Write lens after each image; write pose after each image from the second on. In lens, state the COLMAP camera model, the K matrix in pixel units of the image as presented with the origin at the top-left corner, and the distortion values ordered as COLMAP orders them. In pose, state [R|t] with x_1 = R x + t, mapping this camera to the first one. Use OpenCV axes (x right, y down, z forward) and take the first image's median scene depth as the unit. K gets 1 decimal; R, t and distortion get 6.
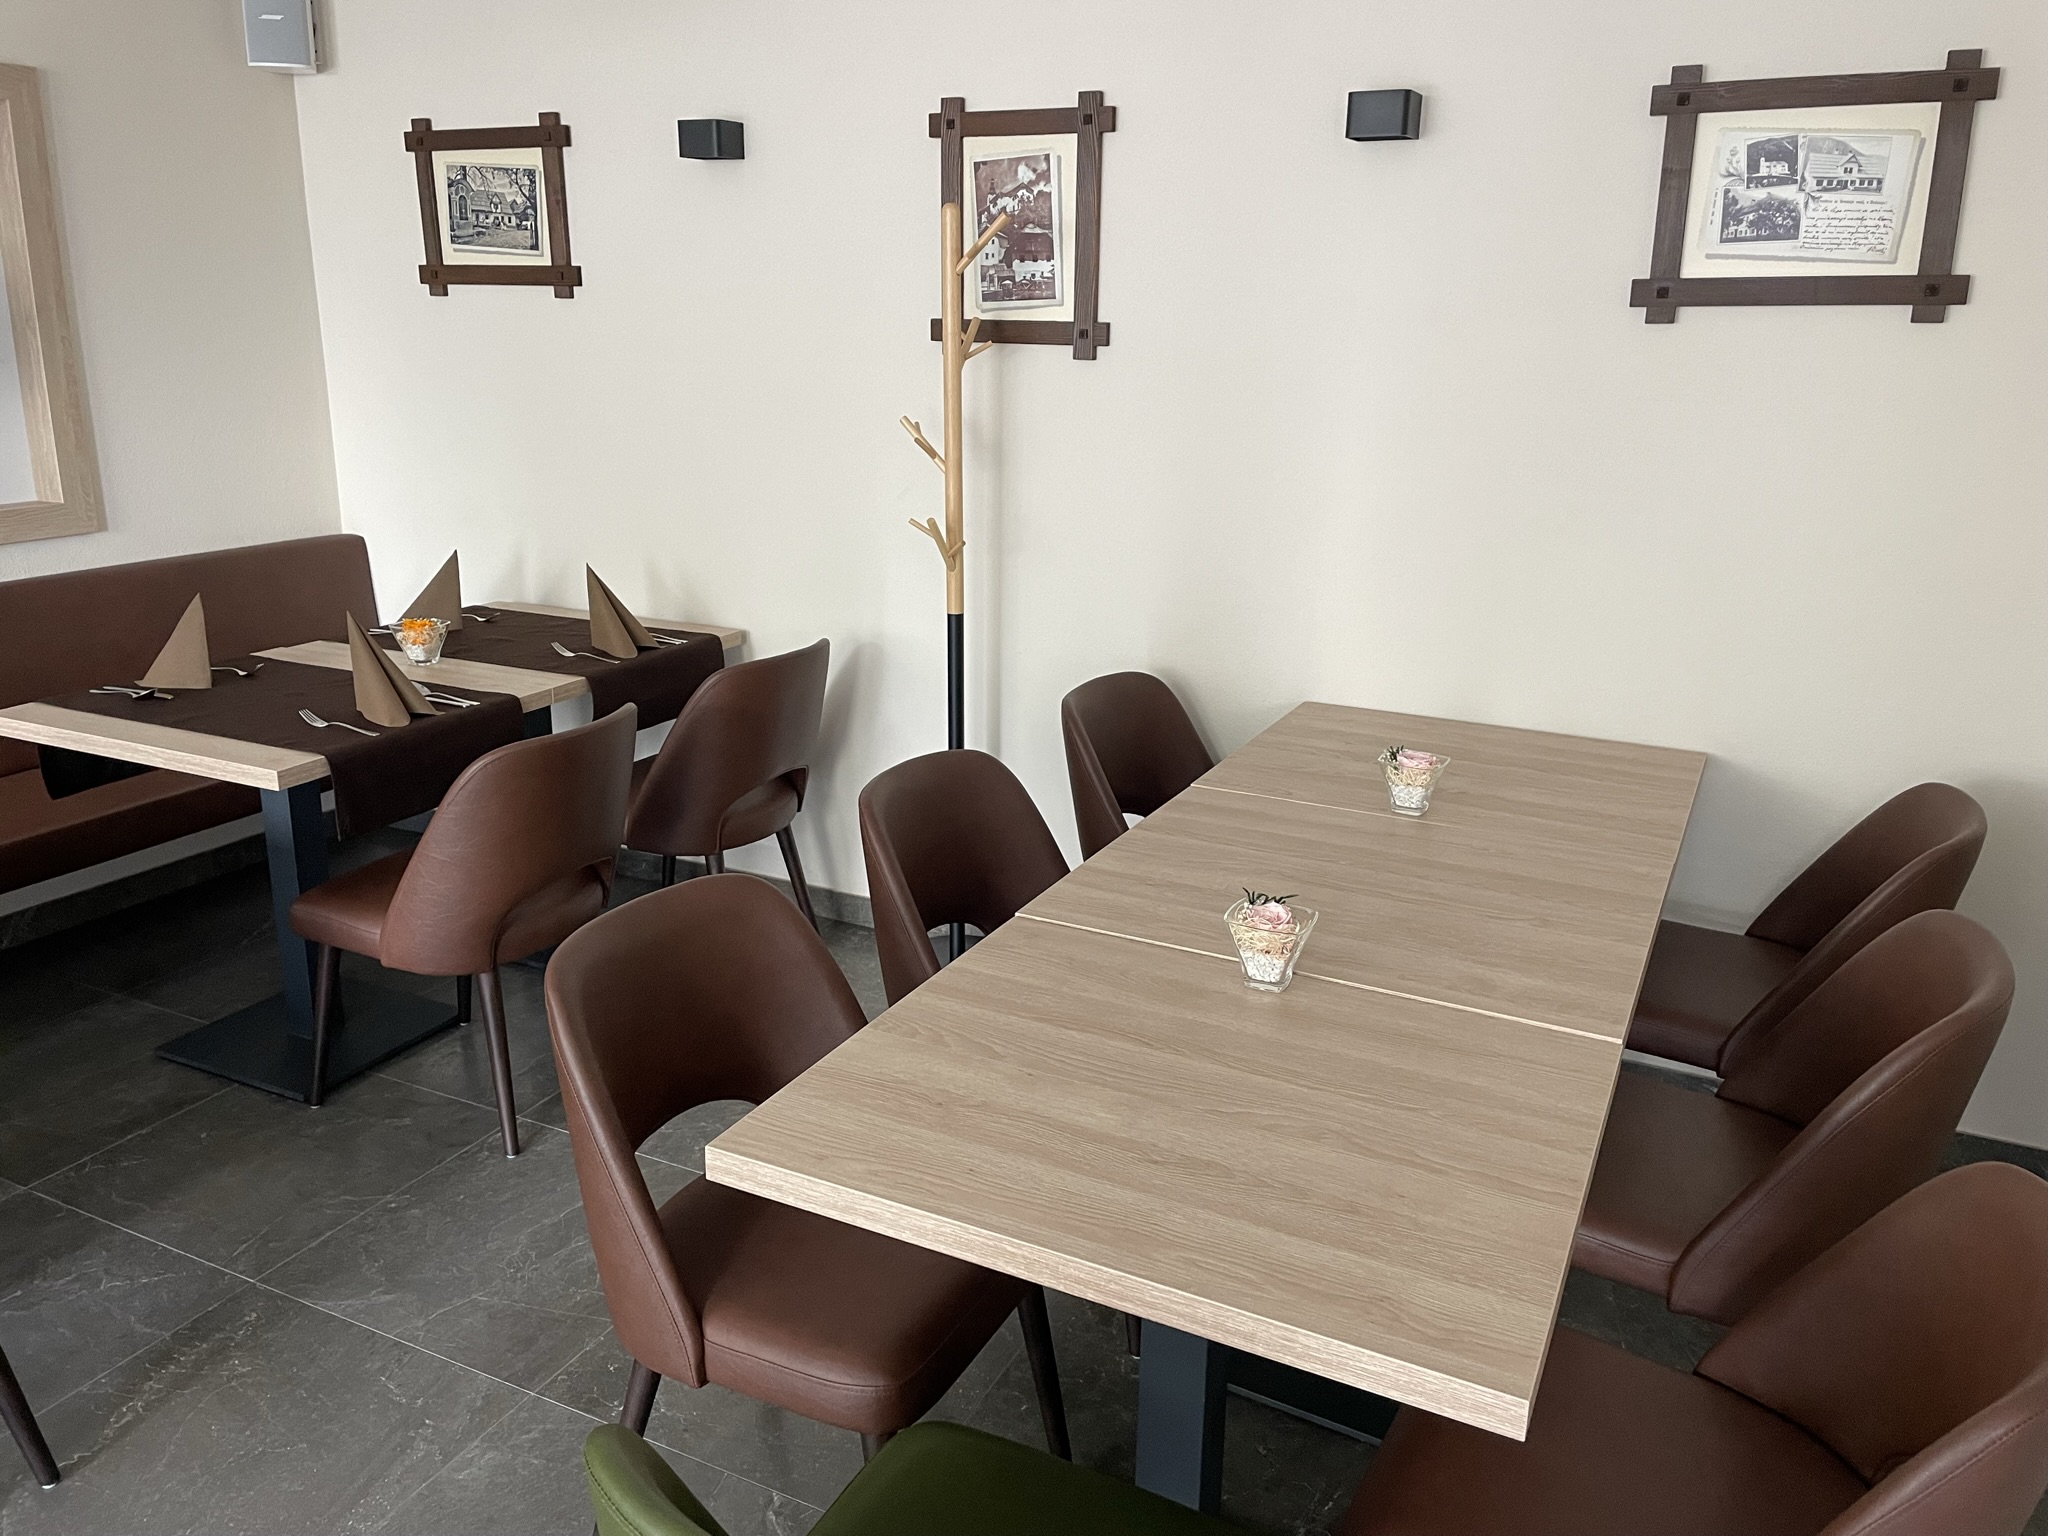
lens RADIAL K [[1537.3, 0, 1022.8], [0, 1537.3, 749.0], [0, 0, 1]] dist [0.094675, -0.116637]
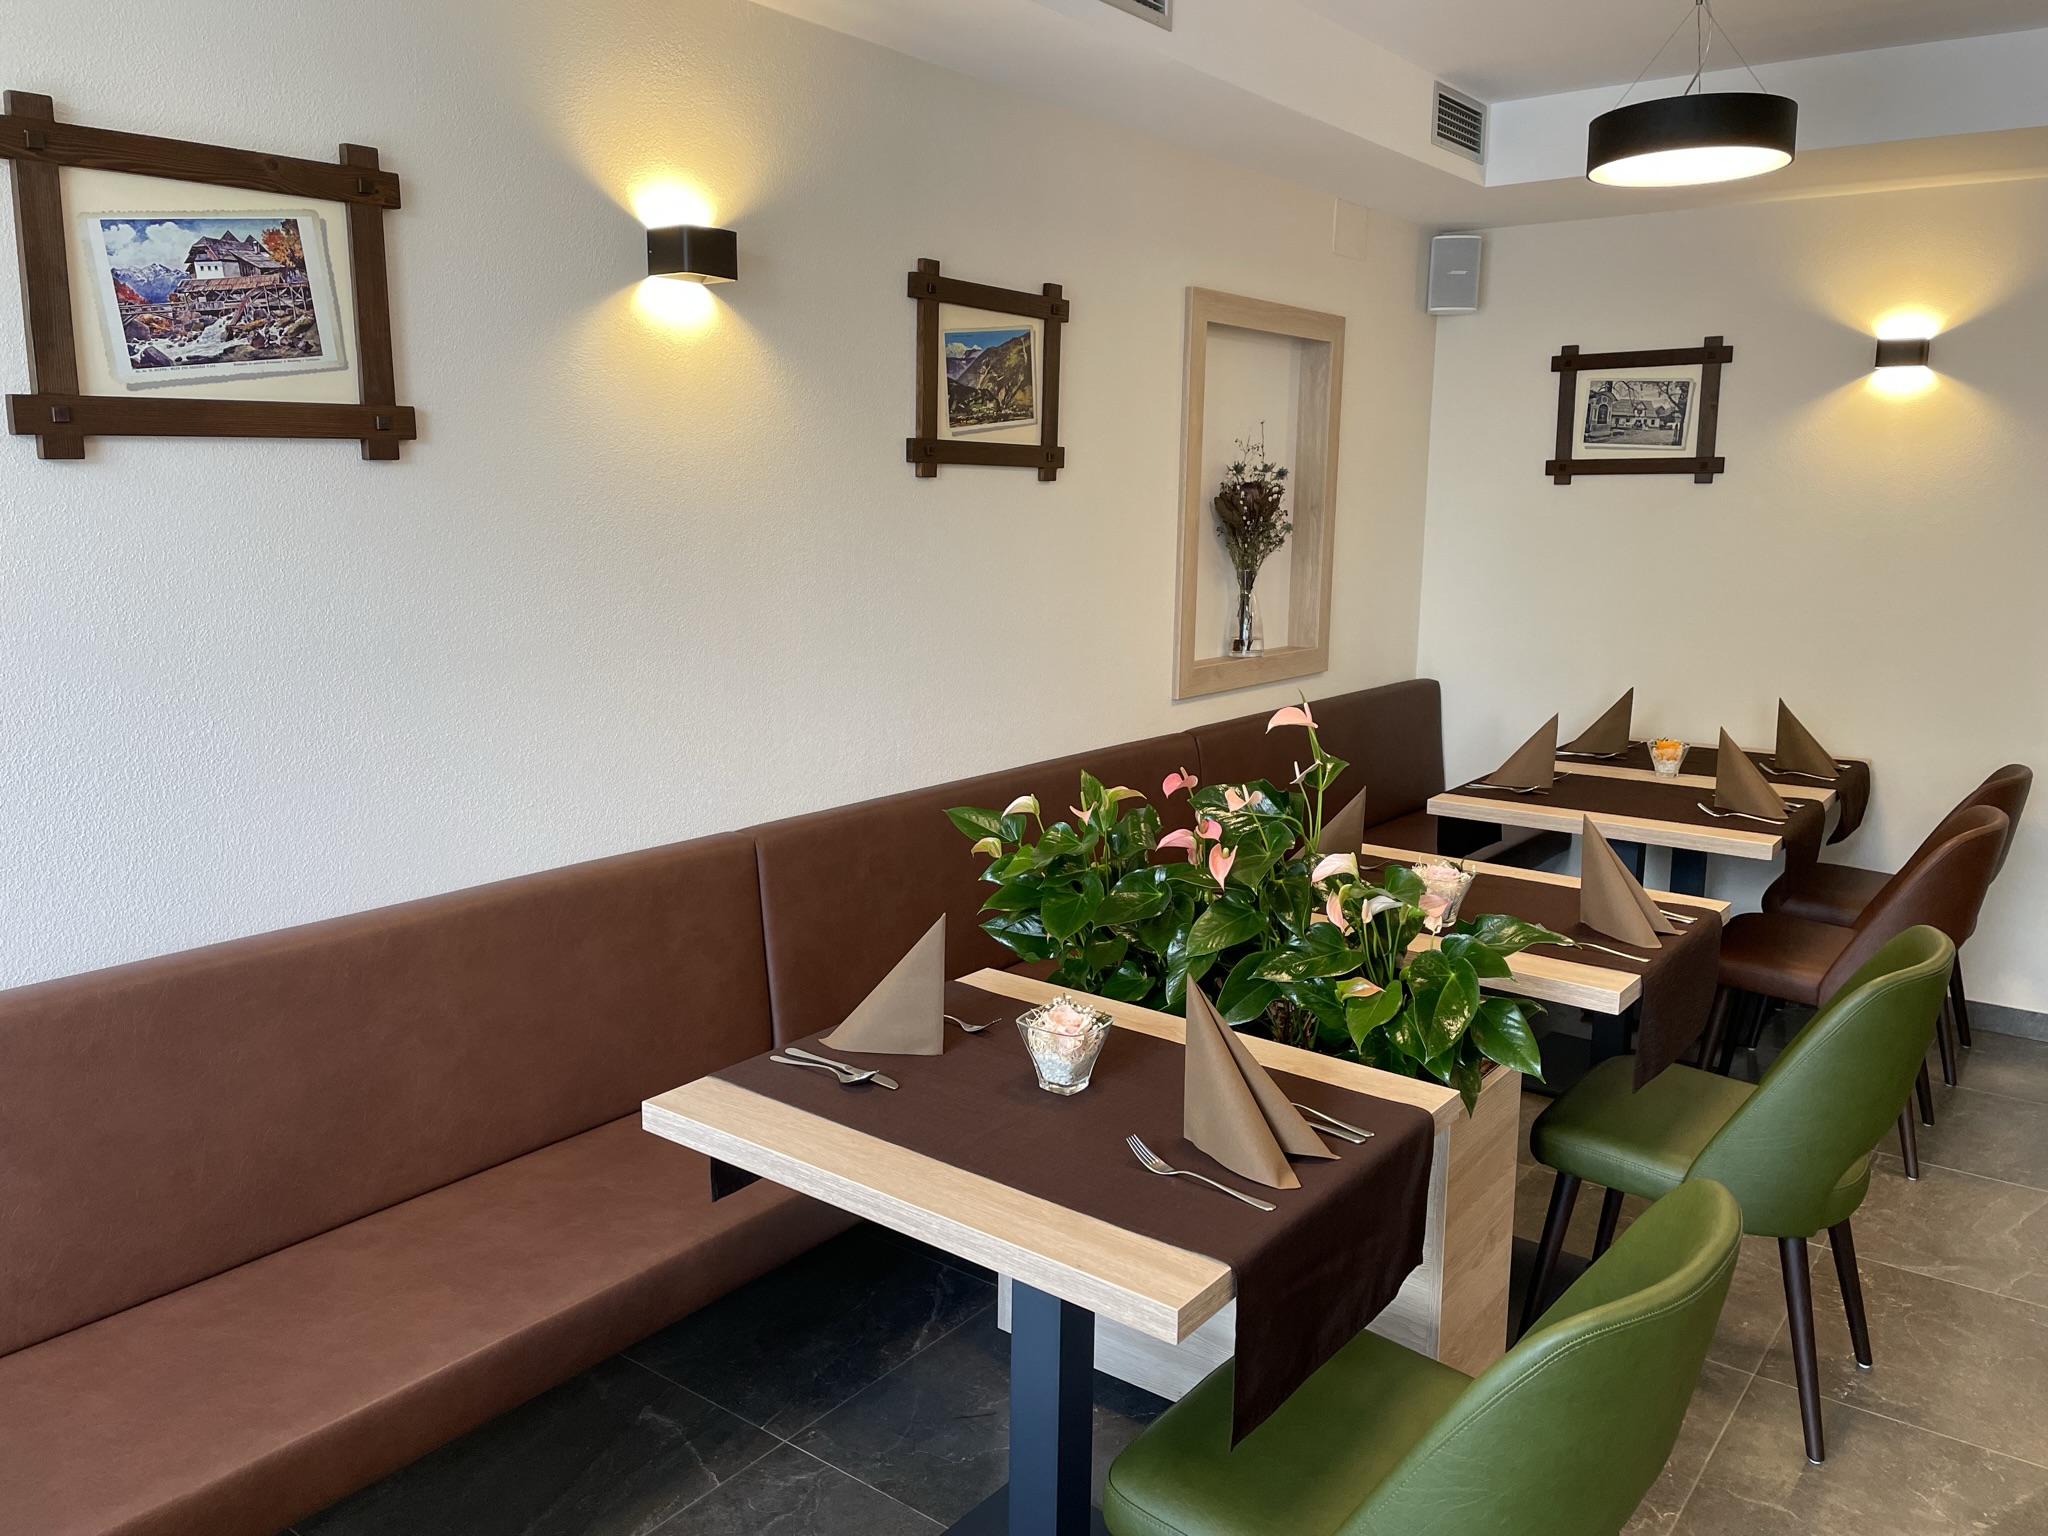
lens RADIAL K [[1537.3, 0, 1022.8], [0, 1537.3, 749.0], [0, 0, 1]] dist [0.094675, -0.116637]
pose [[0.981838, 0.021887, -0.188453, -0.684473], [-0.043544, 0.992803, -0.111561, 0.085815], [0.184655, 0.117741, 0.975725, -0.297898]]
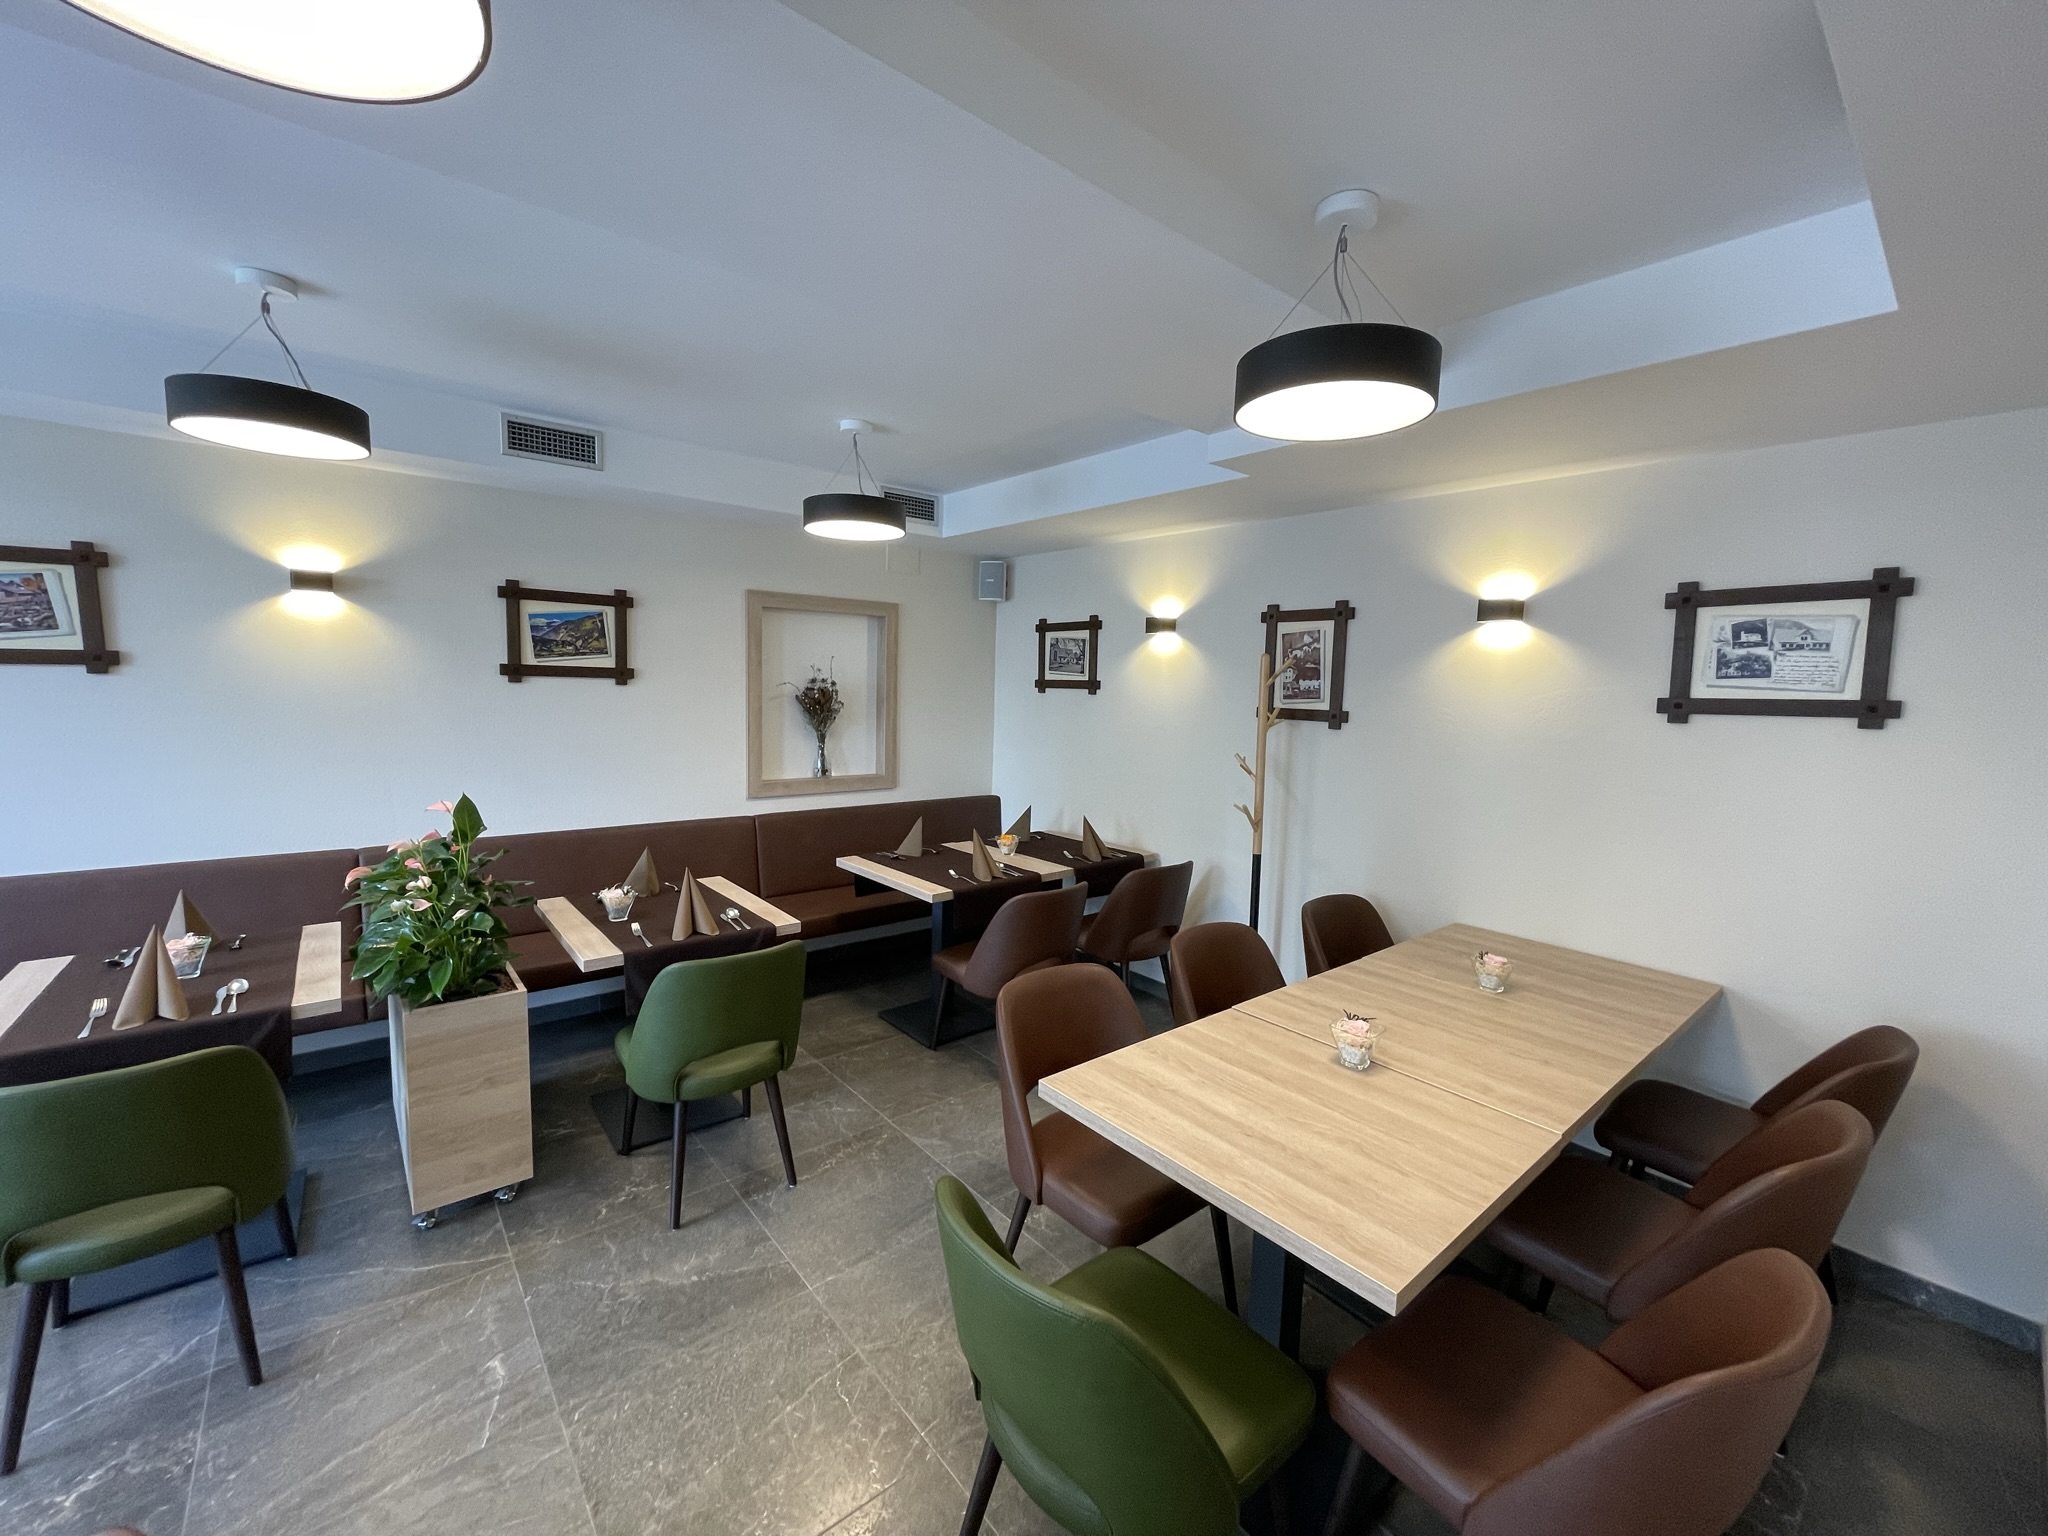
lens RADIAL K [[821.4, 0, 1024.0], [0, 821.4, 768.0], [0, 0, 1]] dist [-0.002280, -0.000255]
pose [[0.914675, 0.050858, -0.400978, 0.099685], [-0.123181, 0.979935, -0.156698, 0.003691], [0.384963, 0.192720, 0.902586, -0.064214]]
